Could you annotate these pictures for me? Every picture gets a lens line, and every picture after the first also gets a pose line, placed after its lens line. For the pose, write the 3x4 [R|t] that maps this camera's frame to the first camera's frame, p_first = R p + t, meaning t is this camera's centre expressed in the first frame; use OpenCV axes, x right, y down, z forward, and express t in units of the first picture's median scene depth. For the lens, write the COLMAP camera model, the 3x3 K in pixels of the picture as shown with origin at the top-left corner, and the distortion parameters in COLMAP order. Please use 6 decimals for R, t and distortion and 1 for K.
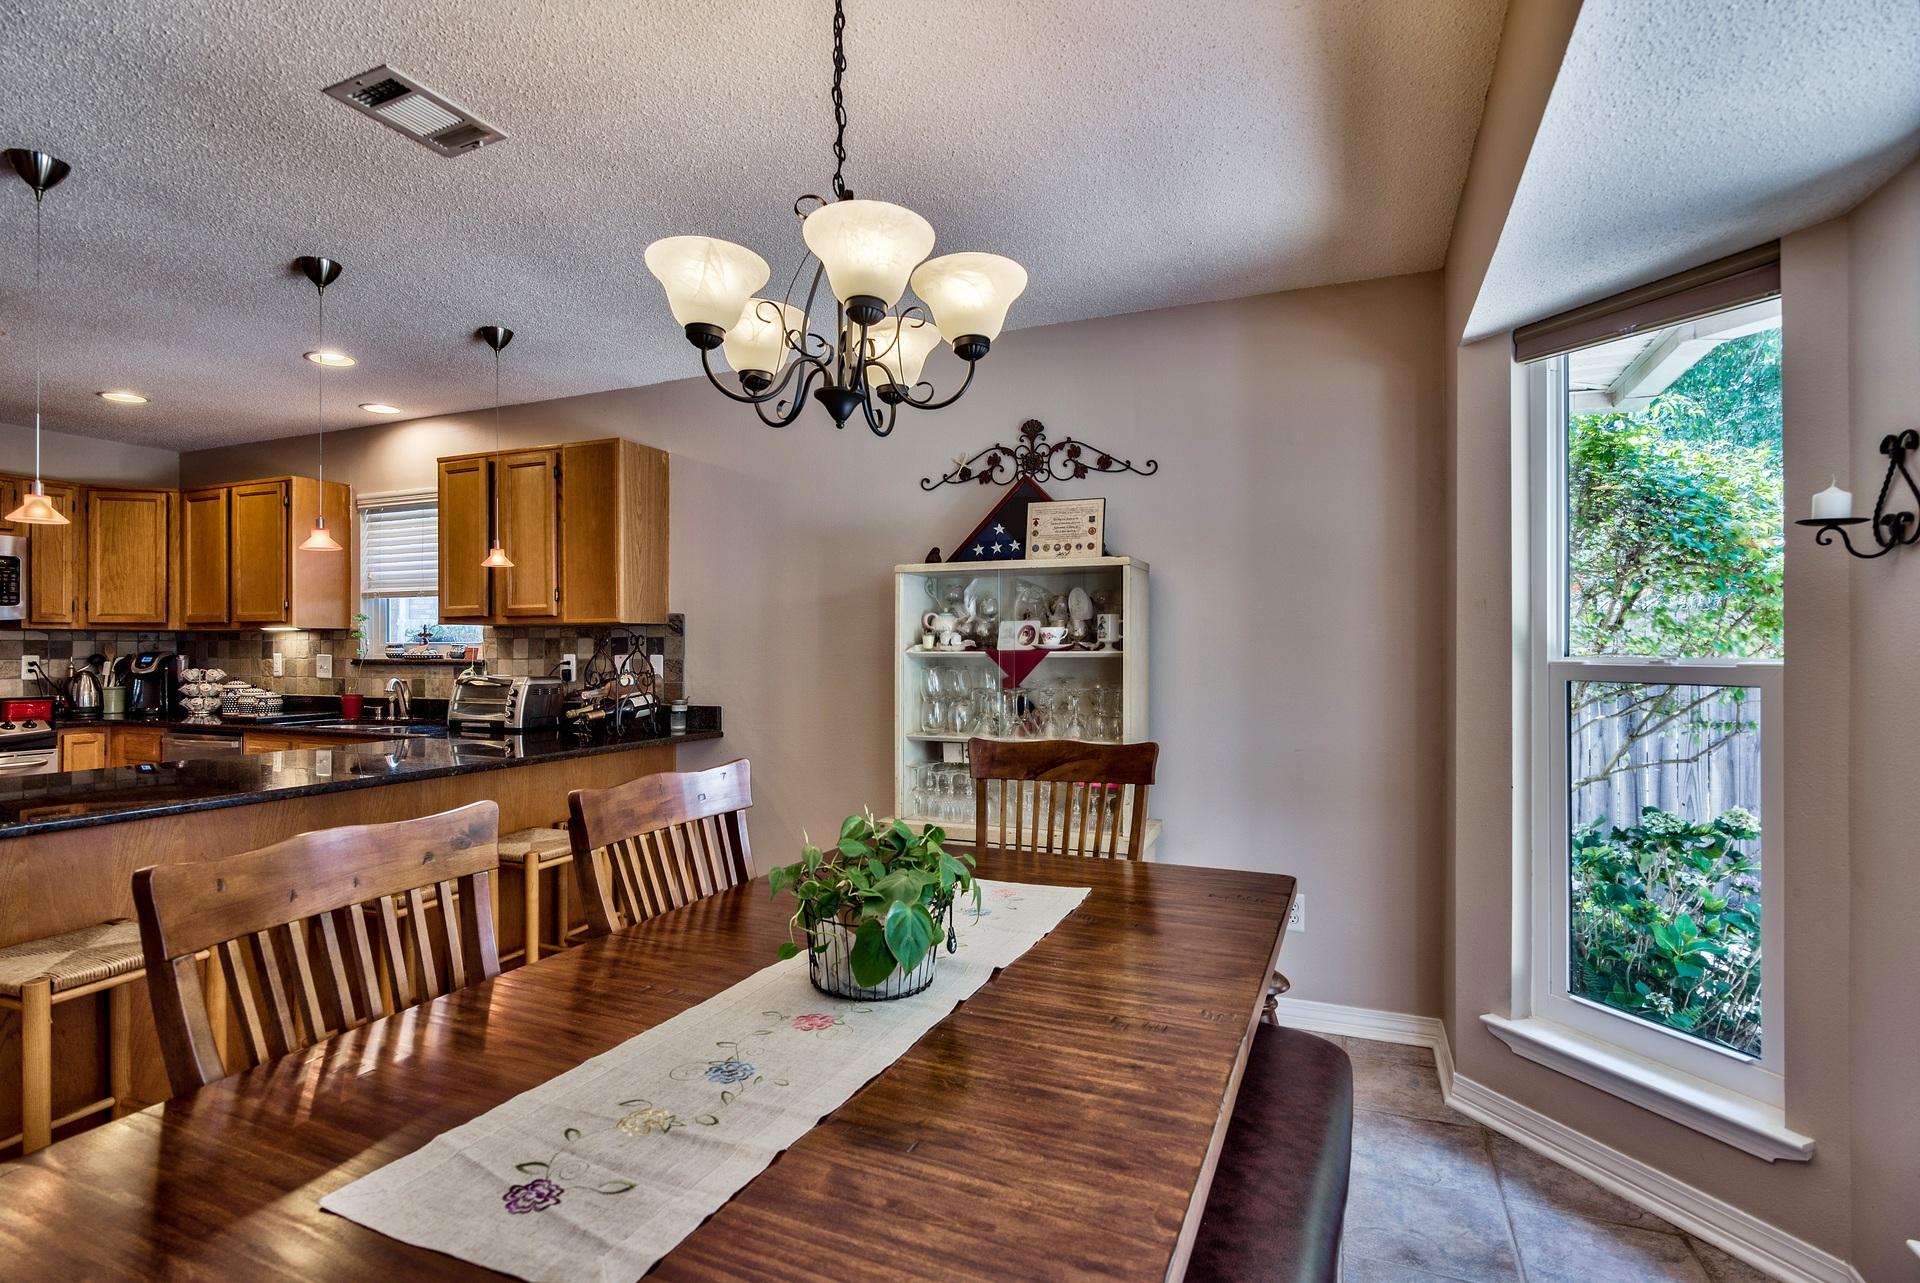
lens RADIAL K [[932.4, 0, 953.7], [0, 932.4, 644.0], [0, 0, 1]] dist [-0.002273, -0.000198]
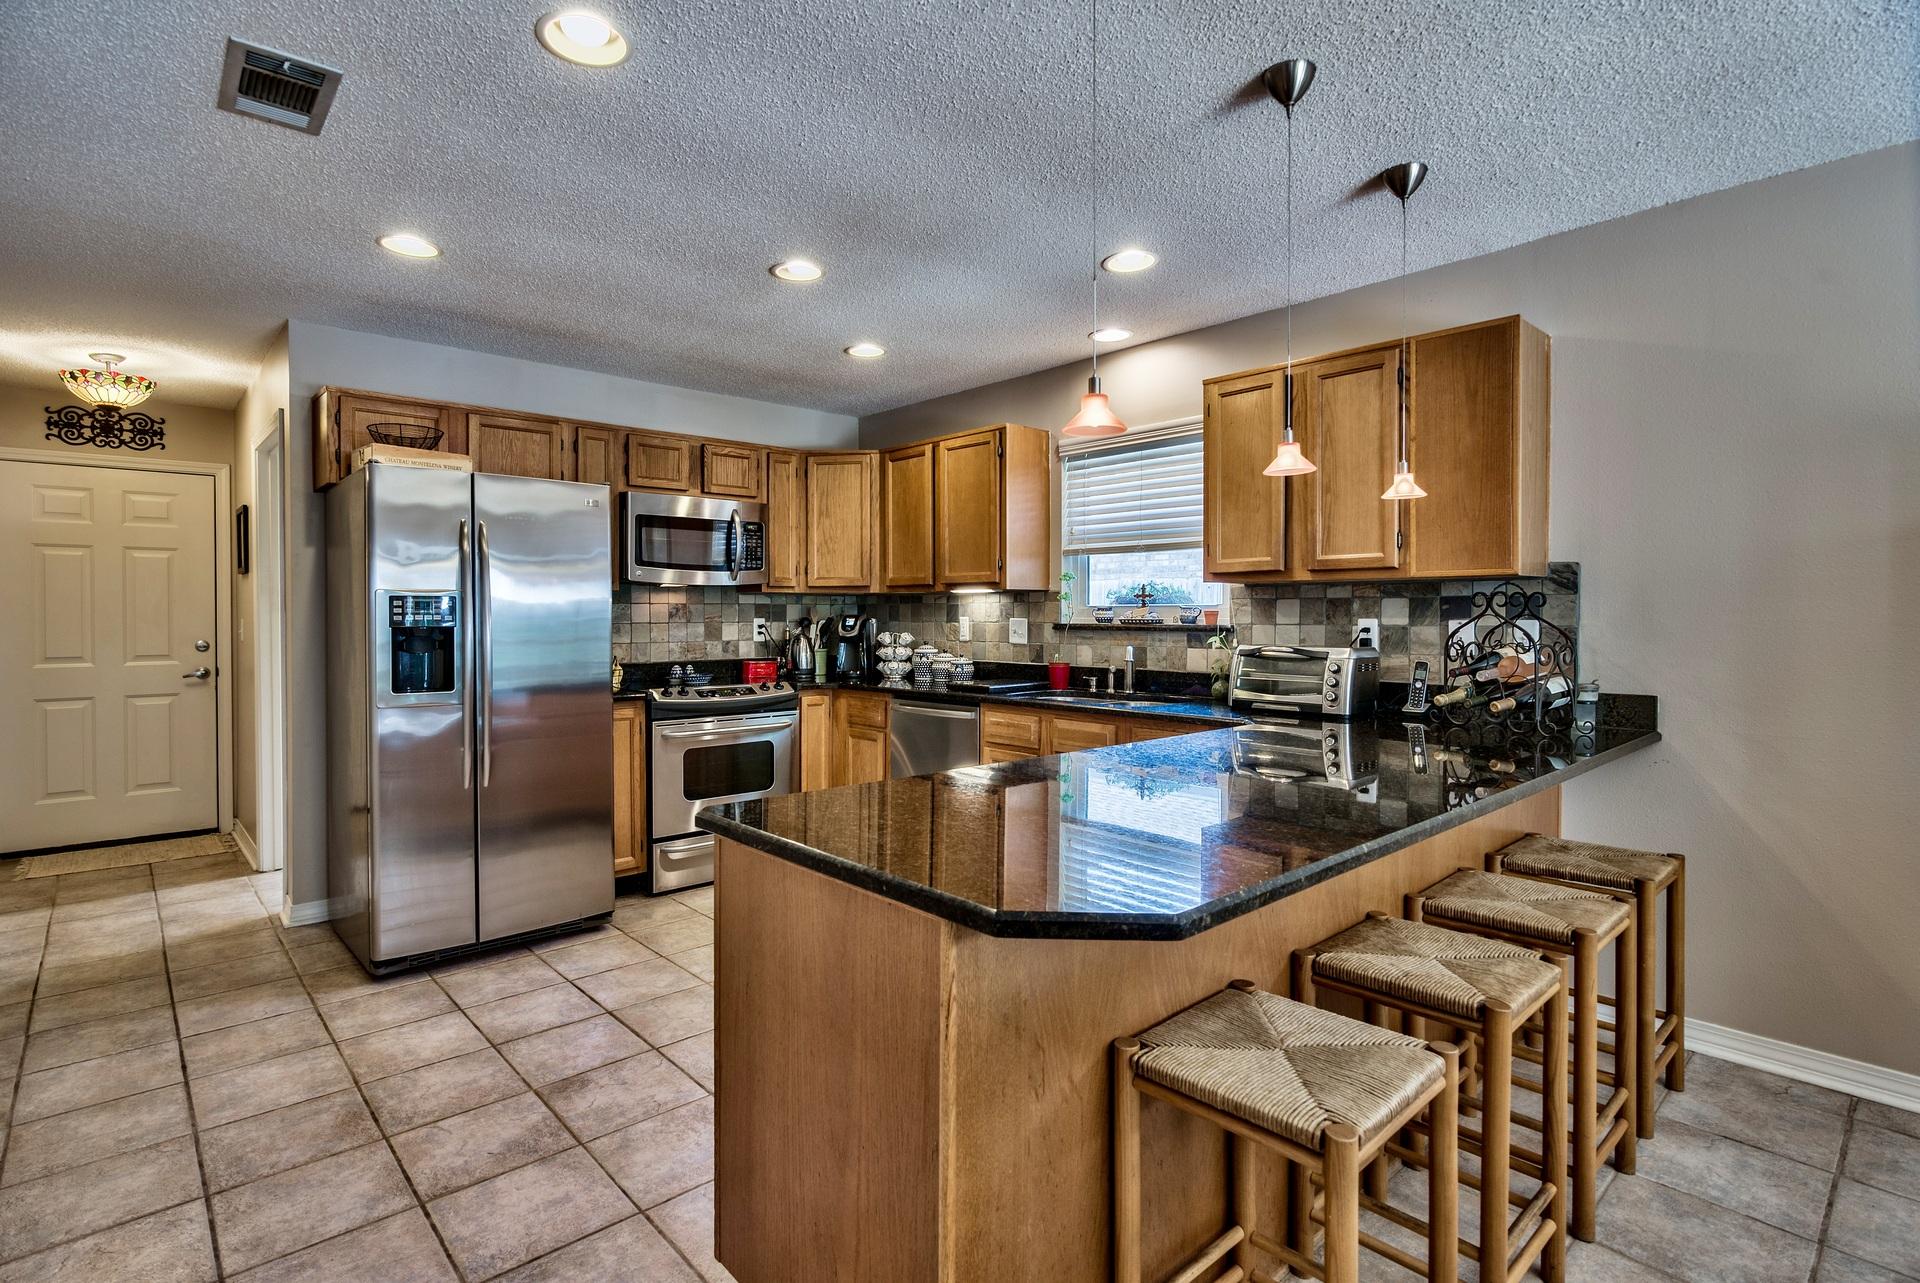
lens RADIAL K [[932.4, 0, 953.7], [0, 932.4, 644.0], [0, 0, 1]] dist [-0.002273, -0.000198]
pose [[0.911290, 0.014310, -0.411516, -0.361263], [0.001239, 0.999296, 0.037493, 0.002035], [0.411763, -0.034677, 0.910631, 0.132230]]
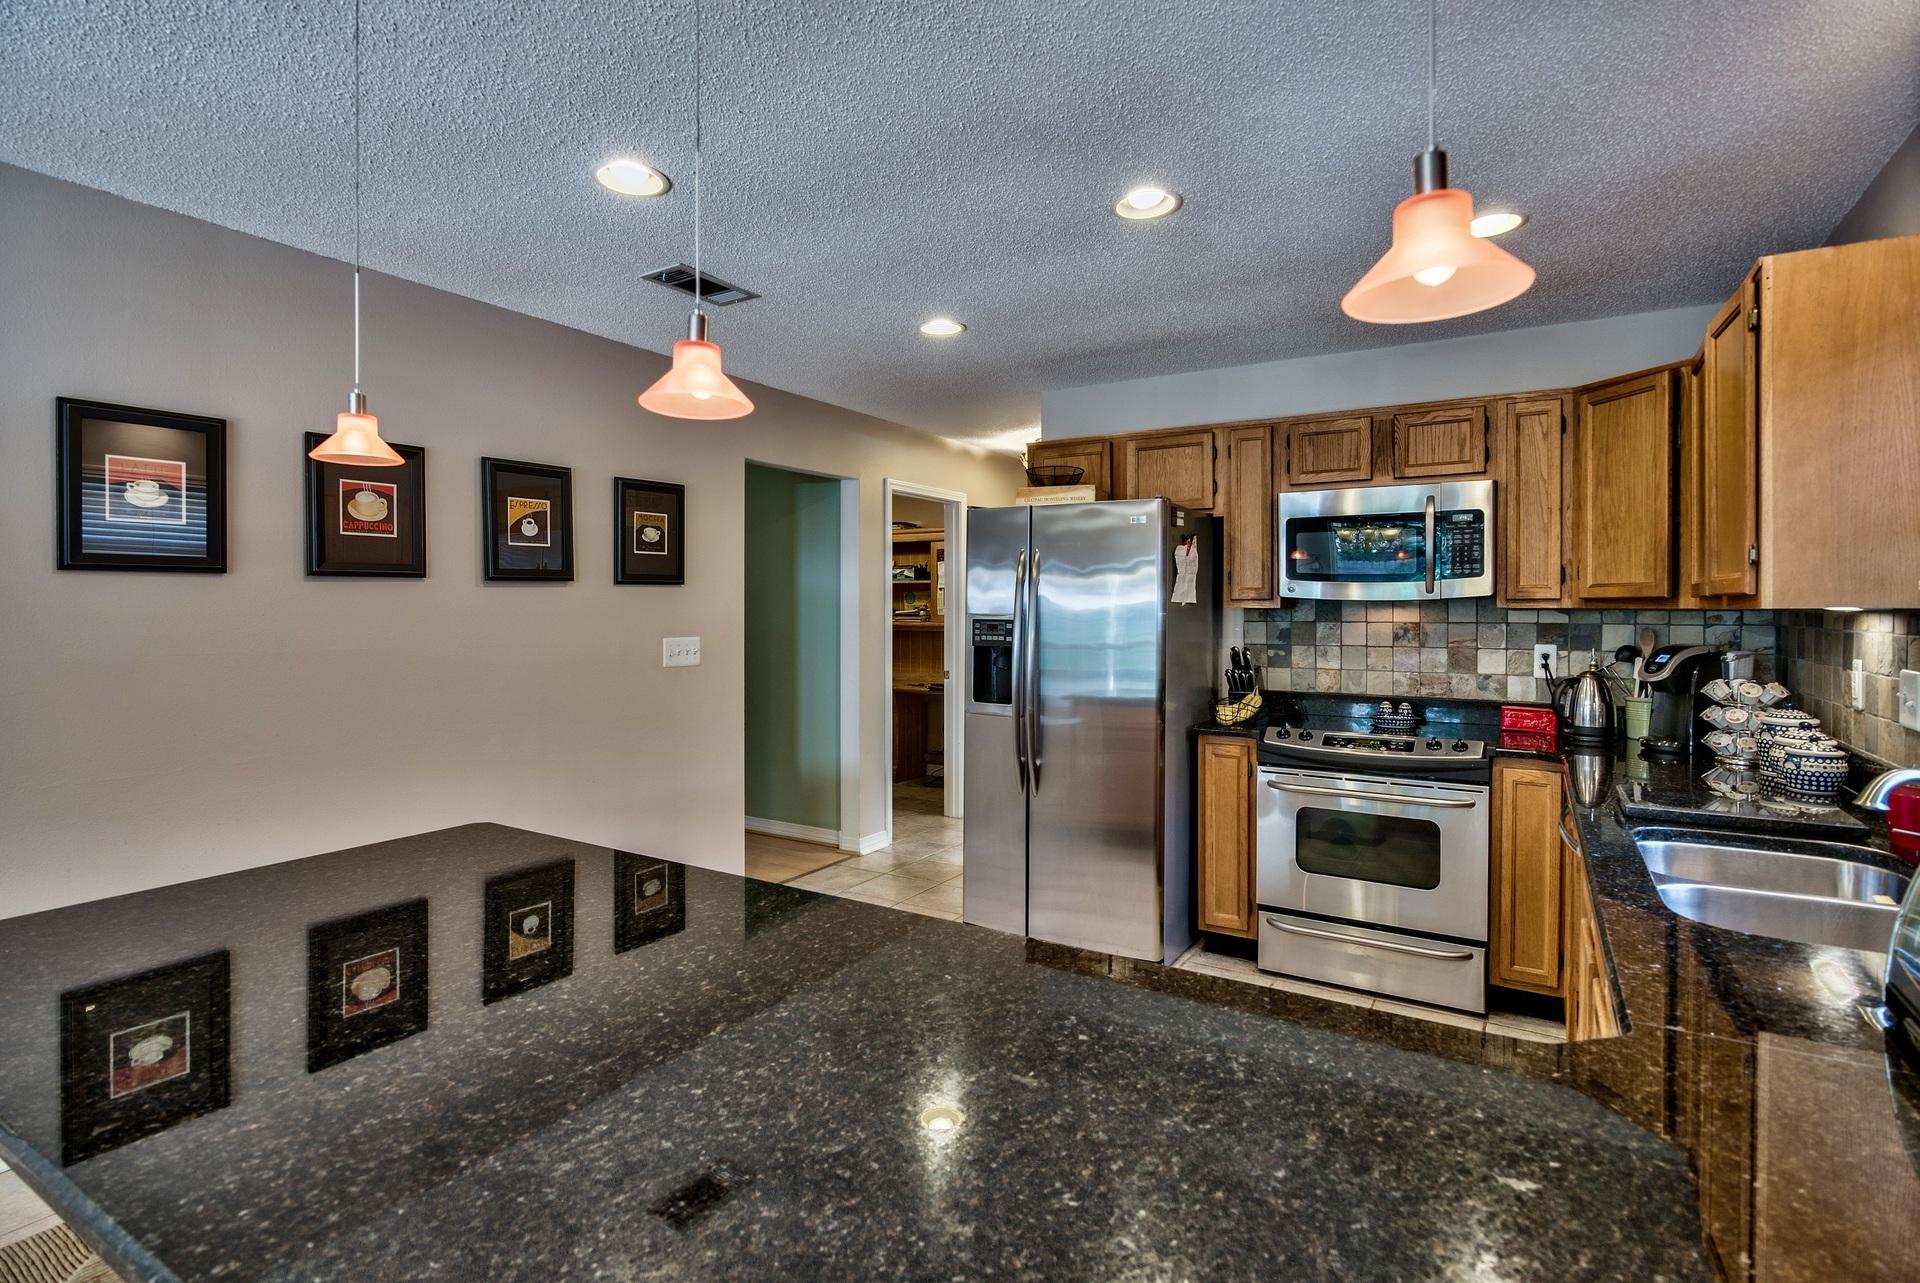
lens RADIAL K [[949.9, 0, 957.6], [0, 949.9, 614.5], [0, 0, 1]] dist [0.002671, 0.000417]
pose [[-0.138832, 0.009511, -0.990270, -0.207808], [0.001877, 0.999955, 0.009341, -0.018628], [0.990314, -0.000562, -0.138843, 0.658145]]
